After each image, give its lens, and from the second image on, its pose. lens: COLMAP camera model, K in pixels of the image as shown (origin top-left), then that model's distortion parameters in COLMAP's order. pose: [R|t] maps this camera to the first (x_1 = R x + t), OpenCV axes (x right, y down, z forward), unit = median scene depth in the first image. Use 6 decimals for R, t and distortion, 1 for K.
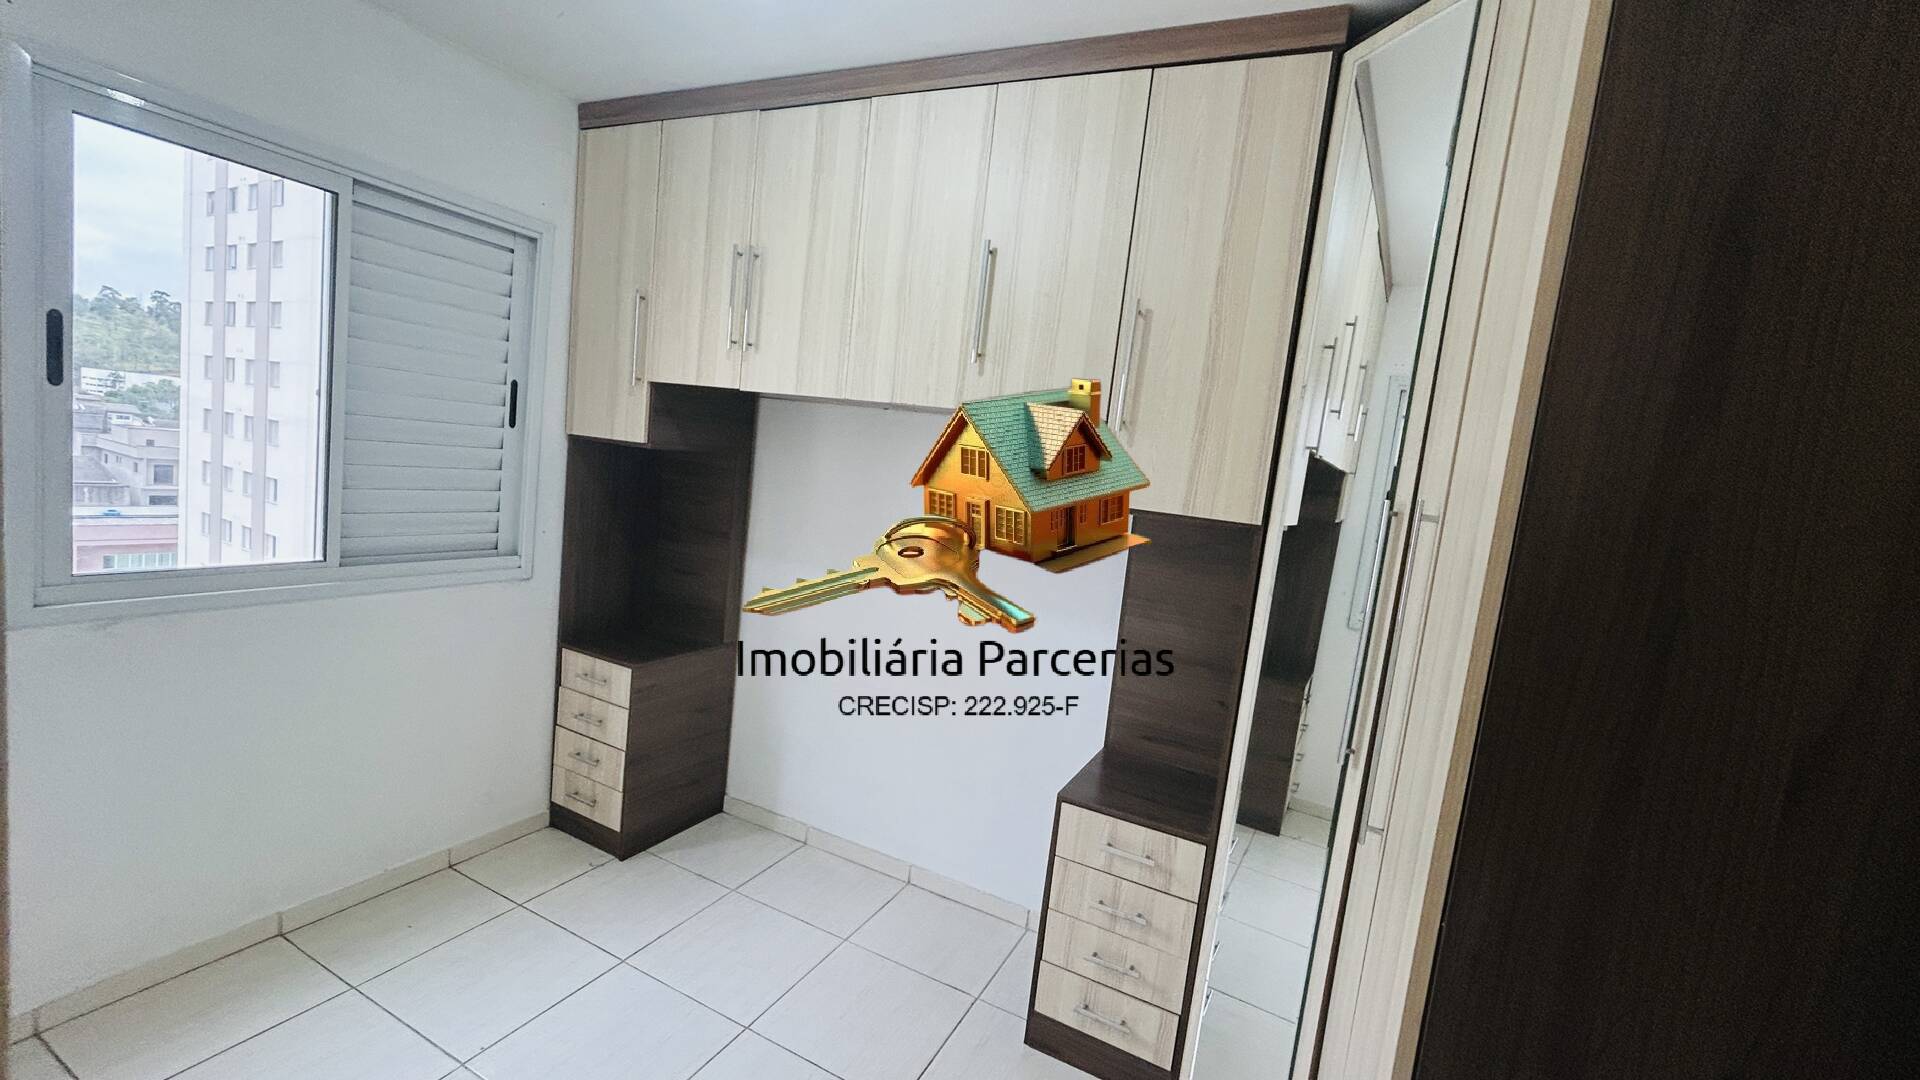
lens RADIAL K [[785.5, 0, 956.4], [0, 785.5, 536.2], [0, 0, 1]] dist [-0.002722, 0.000947]
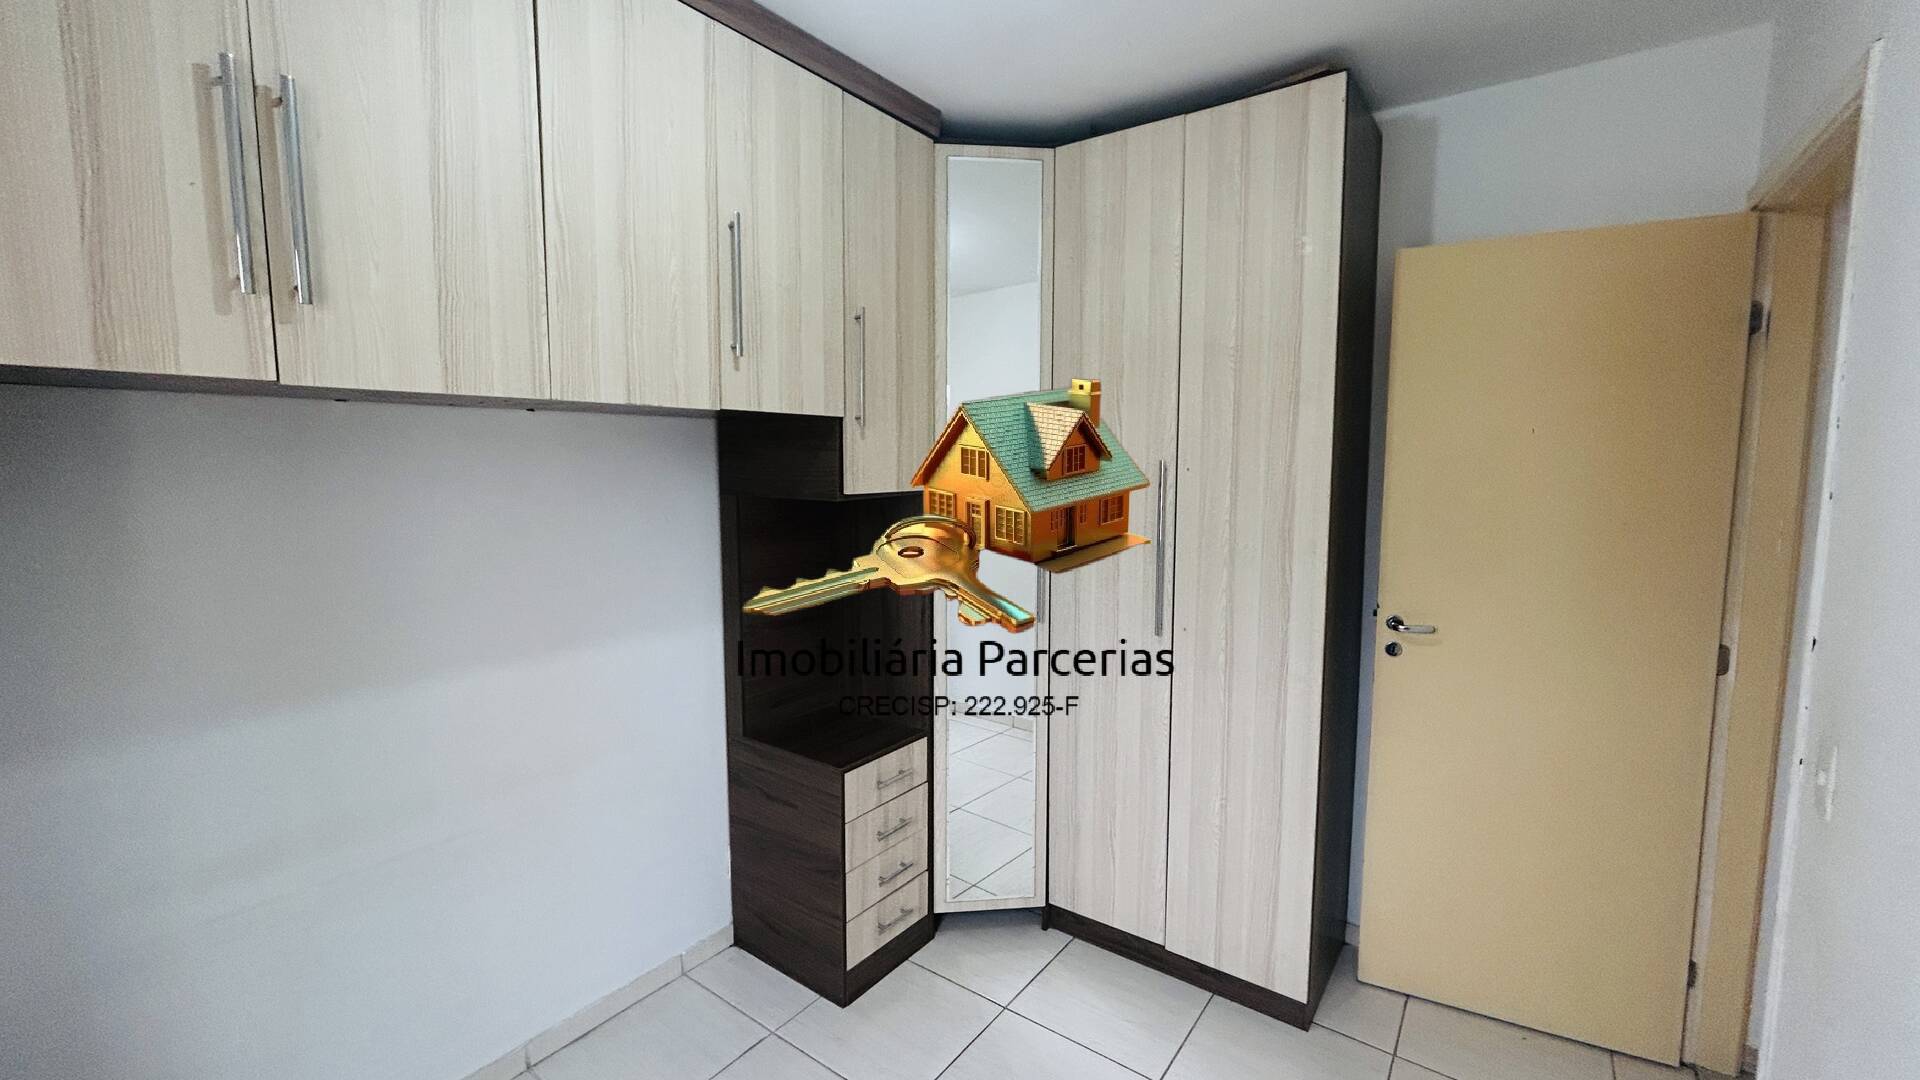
lens RADIAL K [[784.7, 0, 955.9], [0, 784.7, 534.2], [0, 0, 1]] dist [-0.003092, 0.001394]
pose [[0.170467, -0.208264, 0.963103, -0.681539], [0.118730, 0.974629, 0.189741, -0.141128], [-0.978184, 0.082005, 0.190869, 0.526662]]
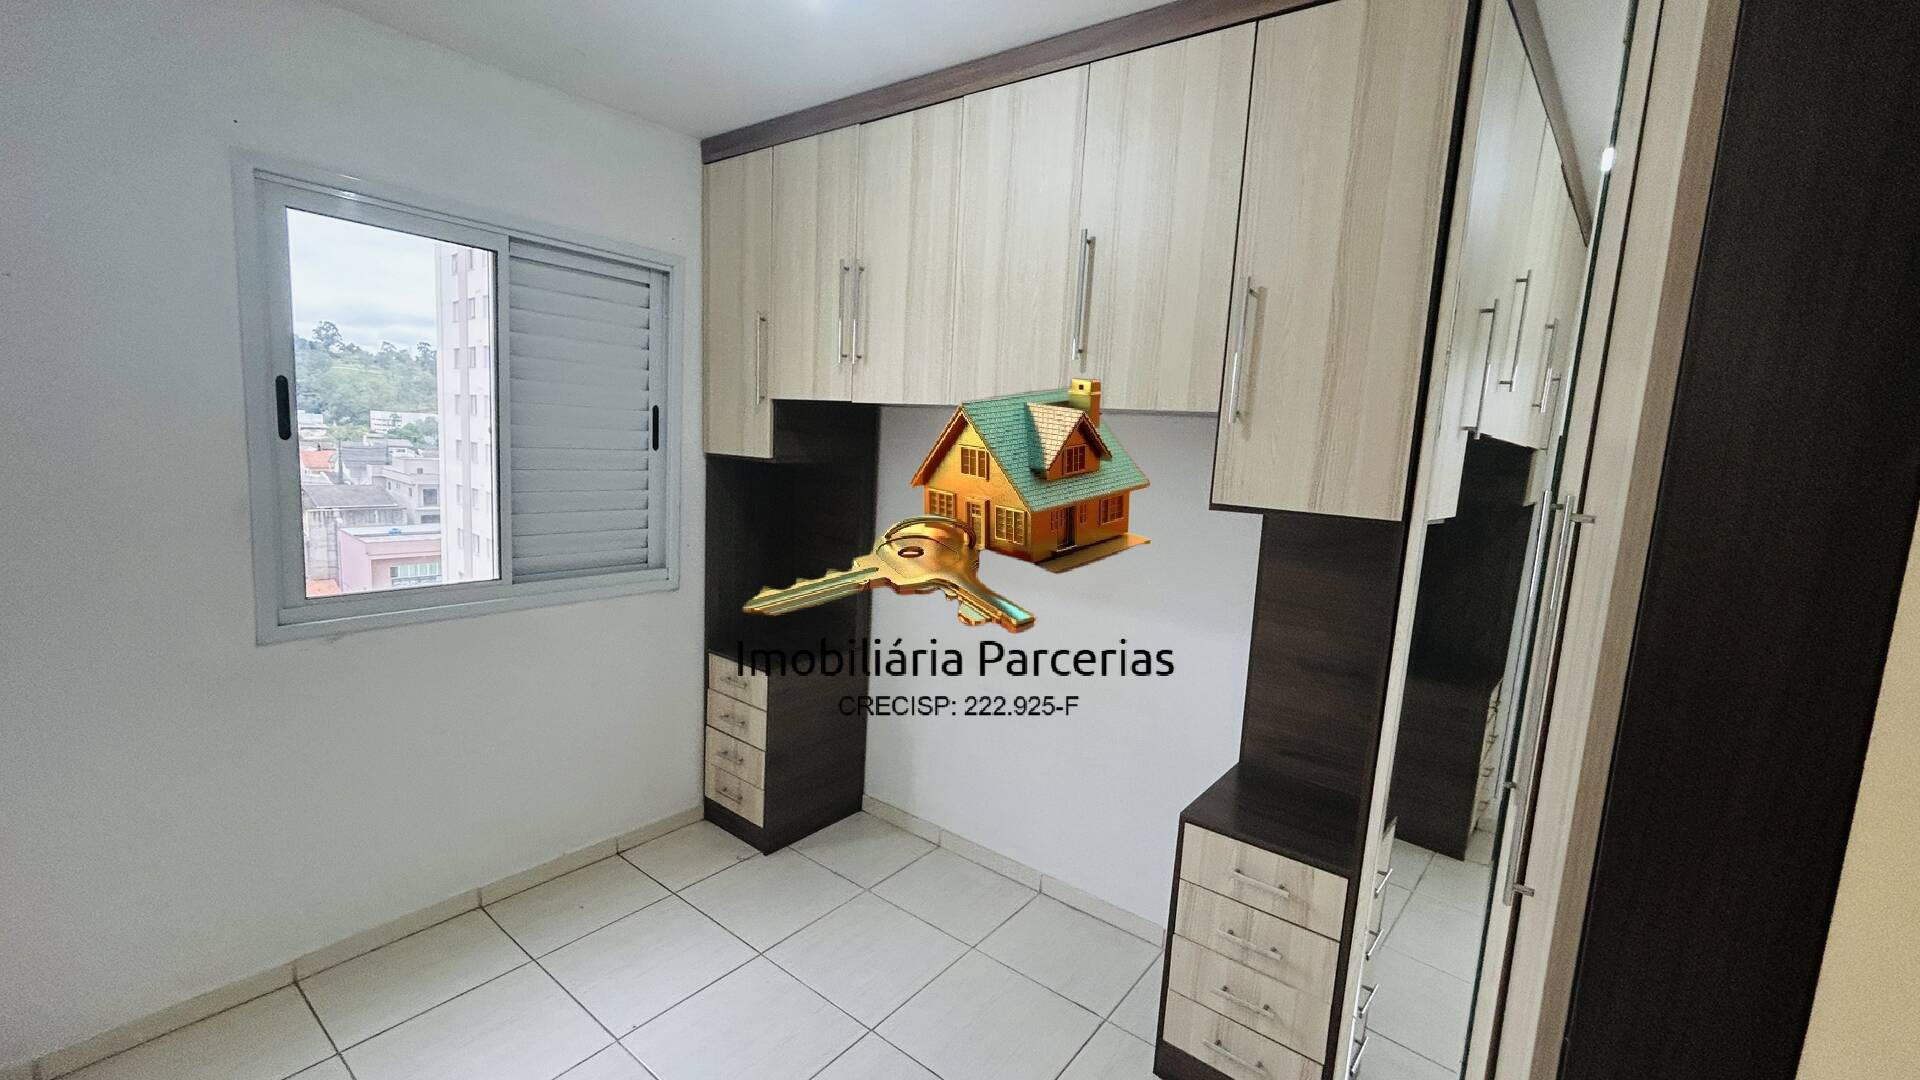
lens RADIAL K [[785.5, 0, 956.4], [0, 785.5, 536.2], [0, 0, 1]] dist [-0.002722, 0.000947]
pose [[0.978943, -0.030868, -0.201787, 0.056981], [0.032574, 0.999456, 0.005140, -0.013188], [0.201519, -0.011605, 0.979416, 0.027704]]
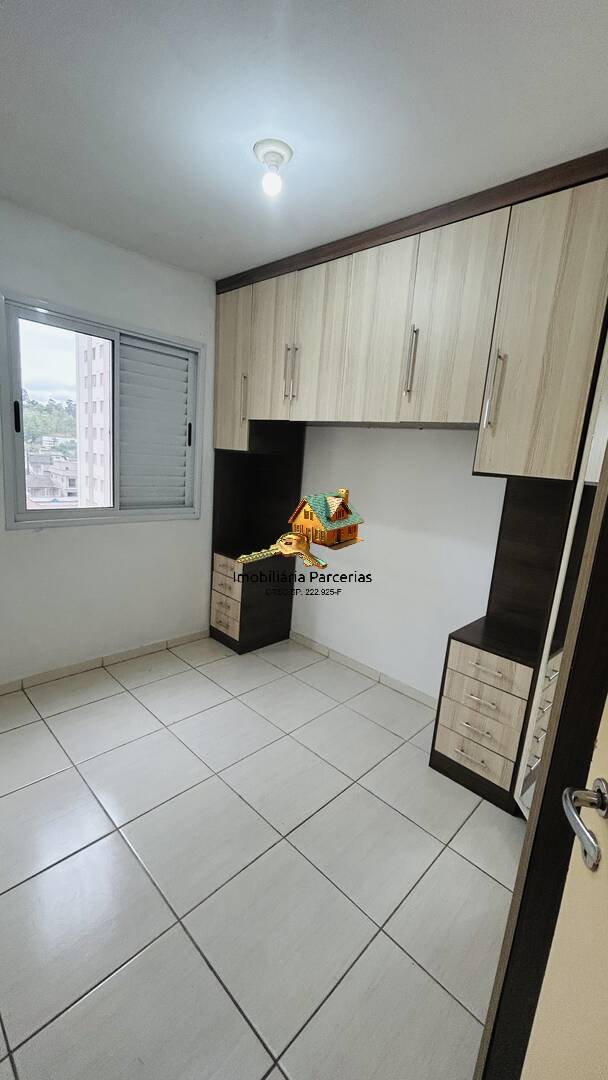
lens RADIAL K [[441.8, 0, 305.9], [0, 441.8, 538.0], [0, 0, 1]] dist [-0.002722, 0.000947]
pose [[0.953098, 0.019577, -0.302027, 0.100431], [-0.001346, 0.998170, 0.060451, 0.038858], [0.302658, -0.057209, 0.951381, -0.047271]]
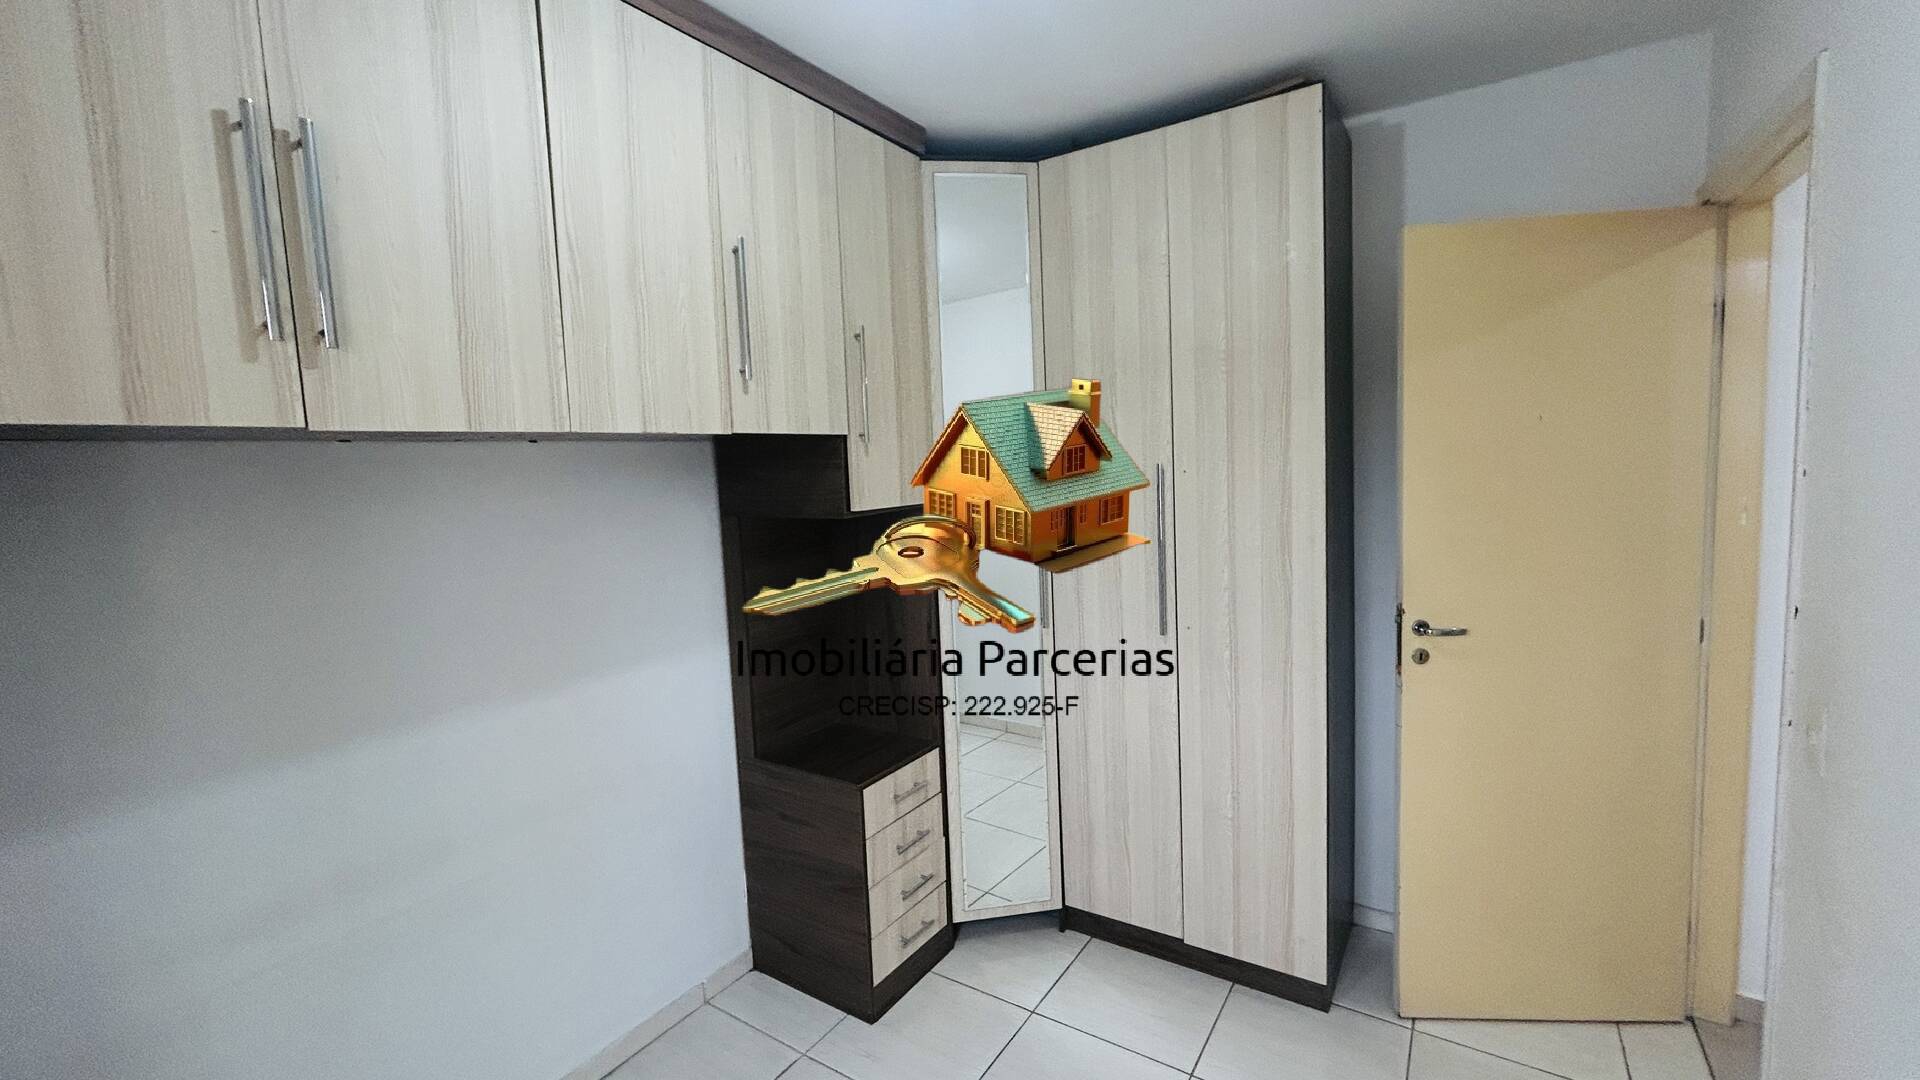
lens RADIAL K [[784.7, 0, 955.9], [0, 784.7, 534.2], [0, 0, 1]] dist [-0.003092, 0.001394]
pose [[0.115957, -0.207812, 0.971271, -0.696215], [0.156427, 0.969486, 0.188755, -0.156294], [-0.980859, 0.130045, 0.144926, 0.572946]]
